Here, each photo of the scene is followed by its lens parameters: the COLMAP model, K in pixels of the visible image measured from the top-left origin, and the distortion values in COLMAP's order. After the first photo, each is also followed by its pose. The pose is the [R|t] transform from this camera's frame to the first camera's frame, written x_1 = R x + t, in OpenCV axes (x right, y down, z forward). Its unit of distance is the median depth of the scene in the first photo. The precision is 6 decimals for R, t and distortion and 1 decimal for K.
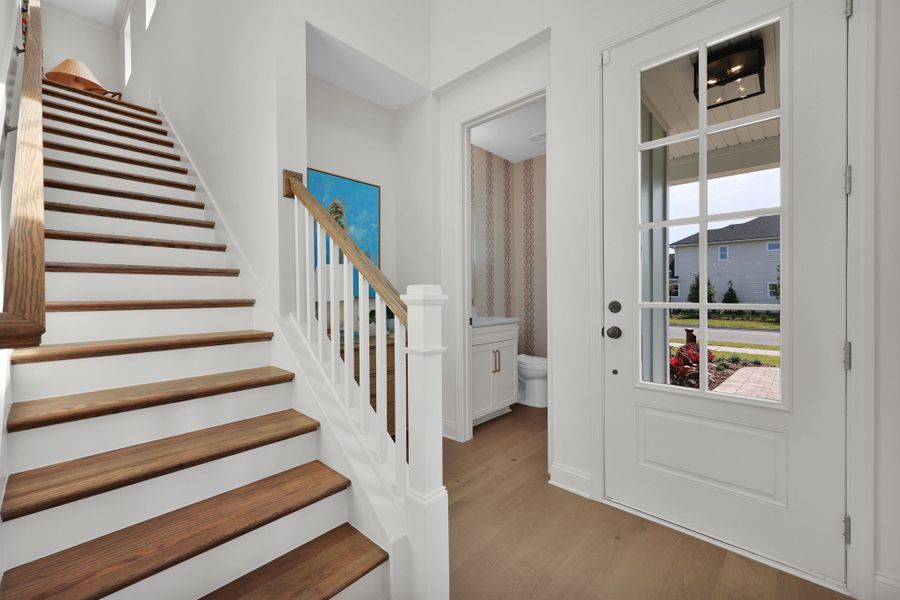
lens RADIAL K [[369.9, 0, 446.3], [0, 369.9, 294.1], [0, 0, 1]] dist [-0.000041, 0.000642]
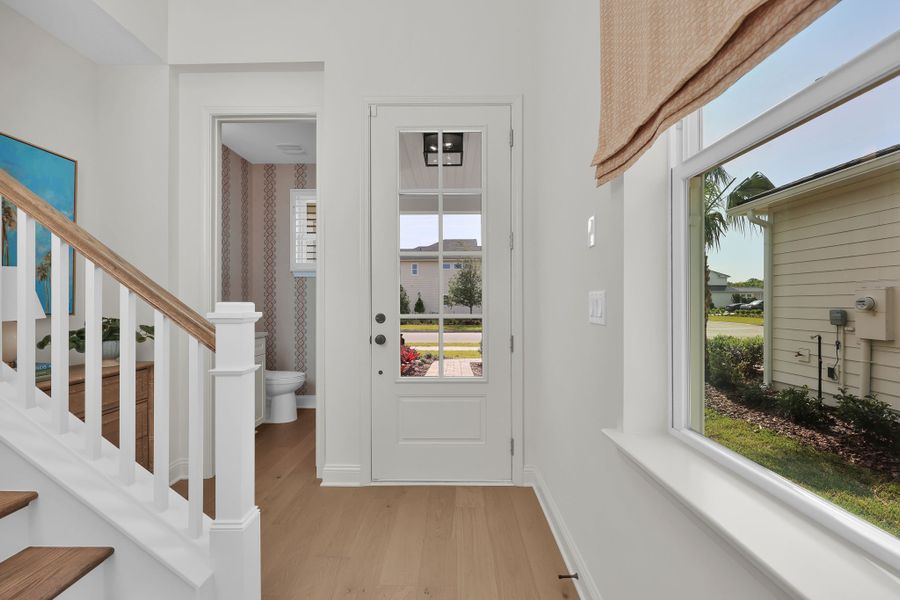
lens RADIAL K [[369.9, 0, 456.5], [0, 369.9, 300.0], [0, 0, 1]] dist [-0.000041, 0.000642]
pose [[0.740732, 0.005527, 0.671778, -0.161272], [0.002555, 0.999936, -0.011044, -0.011126], [-0.671796, 0.009897, 0.740670, -0.057199]]
